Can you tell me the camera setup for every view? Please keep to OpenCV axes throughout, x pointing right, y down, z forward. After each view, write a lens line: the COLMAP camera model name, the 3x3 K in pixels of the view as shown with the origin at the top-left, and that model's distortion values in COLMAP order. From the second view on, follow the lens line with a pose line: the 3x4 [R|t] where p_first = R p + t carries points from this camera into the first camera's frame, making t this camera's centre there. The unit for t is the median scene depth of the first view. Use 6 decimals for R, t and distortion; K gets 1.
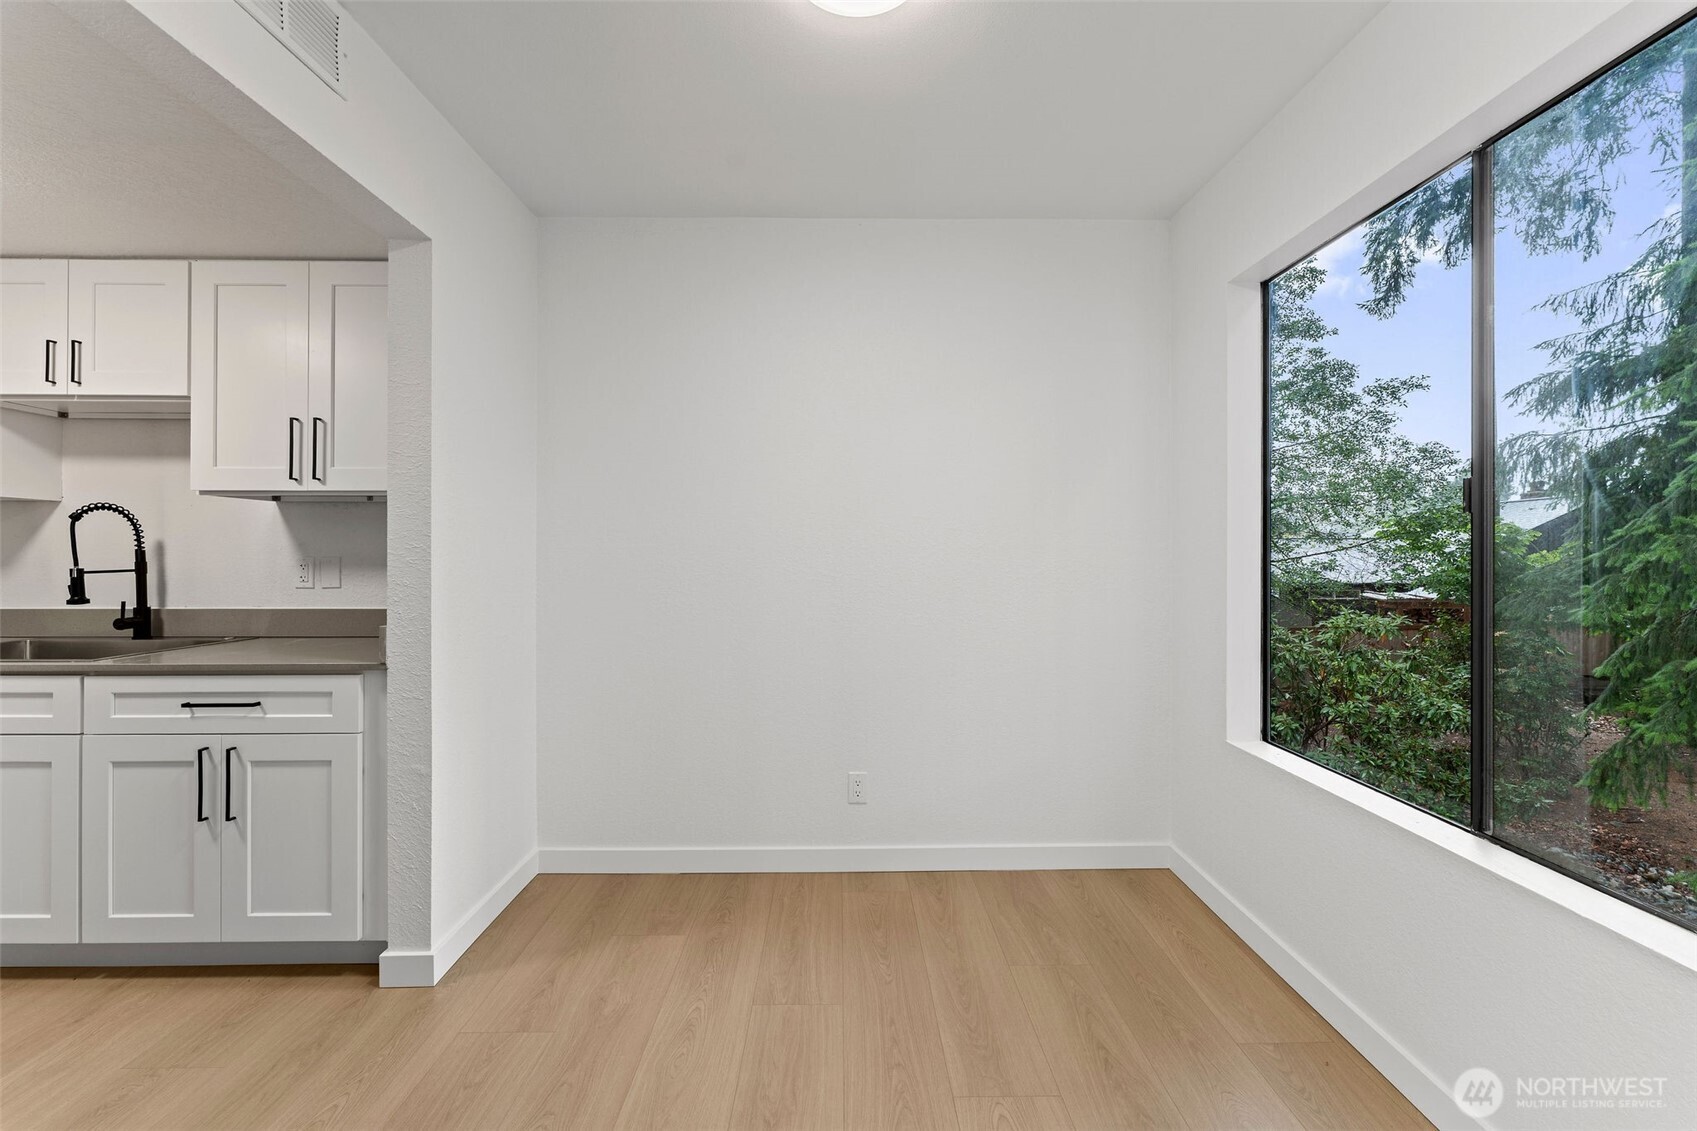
lens RADIAL K [[684.1, 0, 842.5], [0, 684.1, 551.1], [0, 0, 1]] dist [-0.000407, -0.000053]
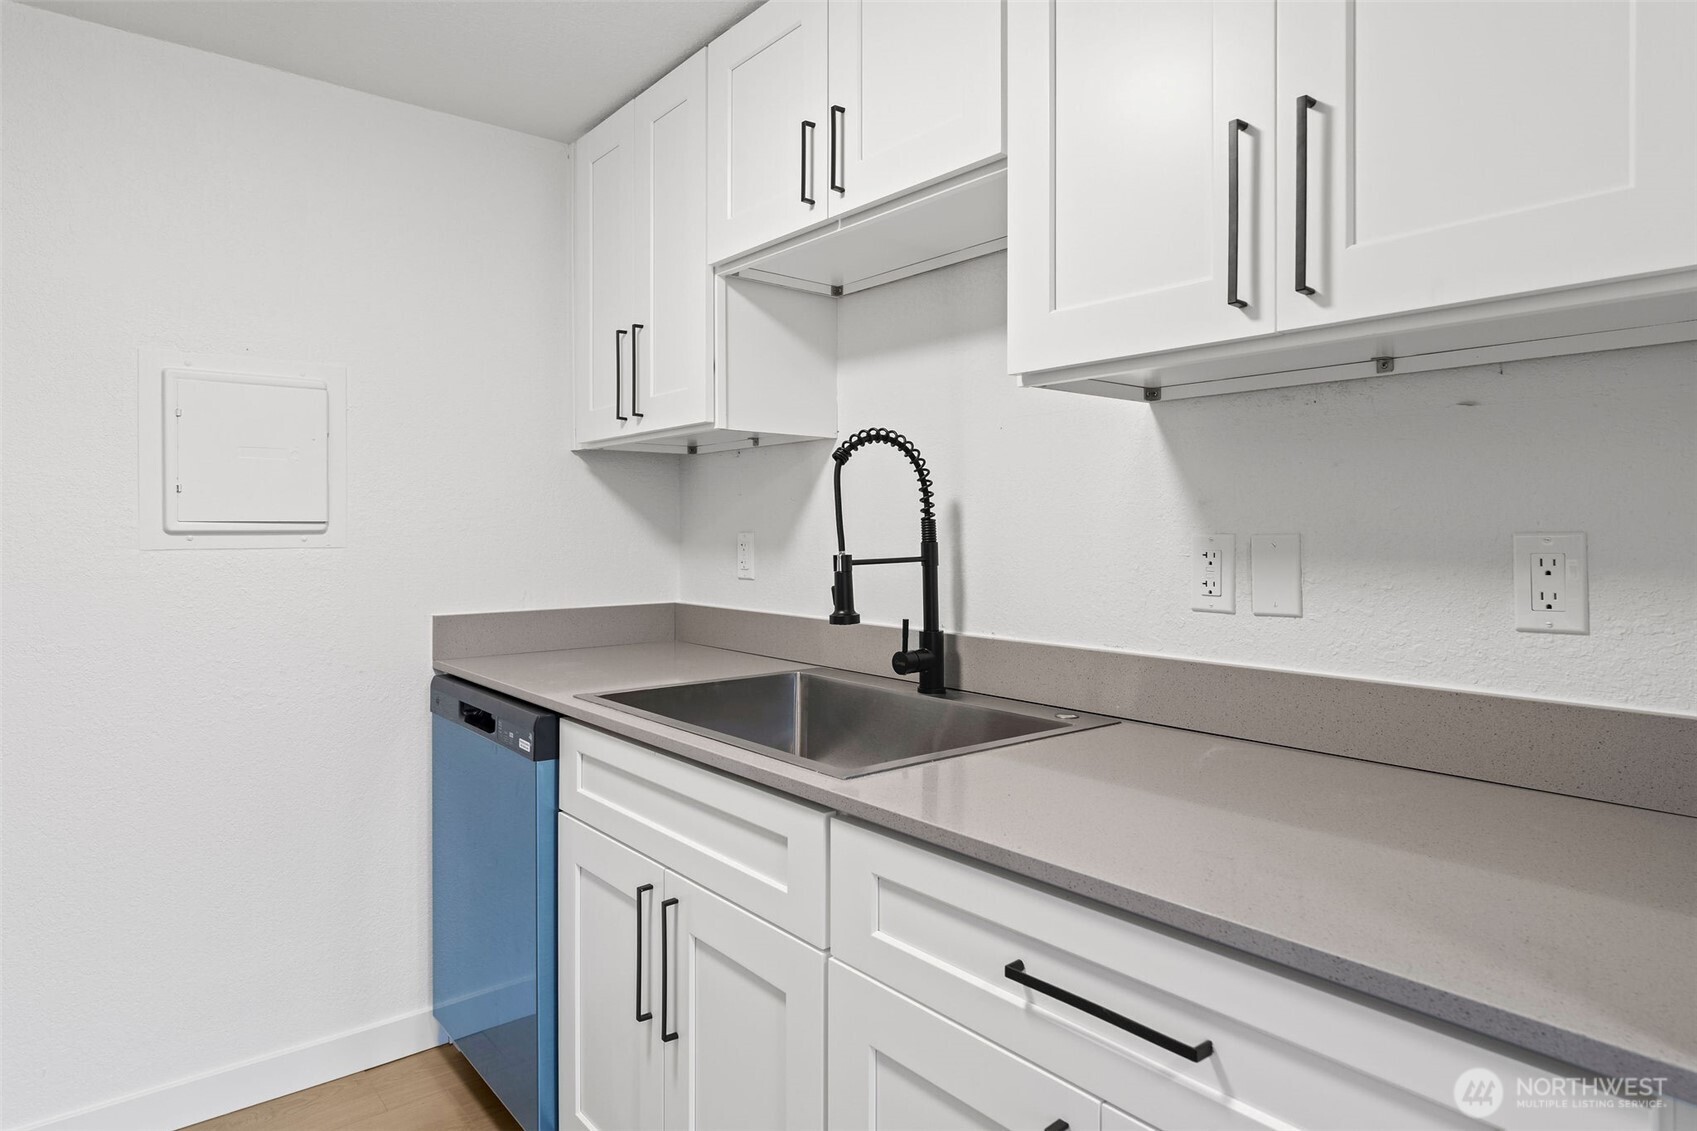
lens RADIAL K [[980.0, 0, 849.2], [0, 980.0, 558.7], [0, 0, 1]] dist [-0.001969, 0.000025]
pose [[0.630416, 0.022347, -0.775935, -0.510198], [0.005055, 0.999446, 0.032892, 0.003495], [0.776241, -0.024658, 0.629954, 0.506642]]
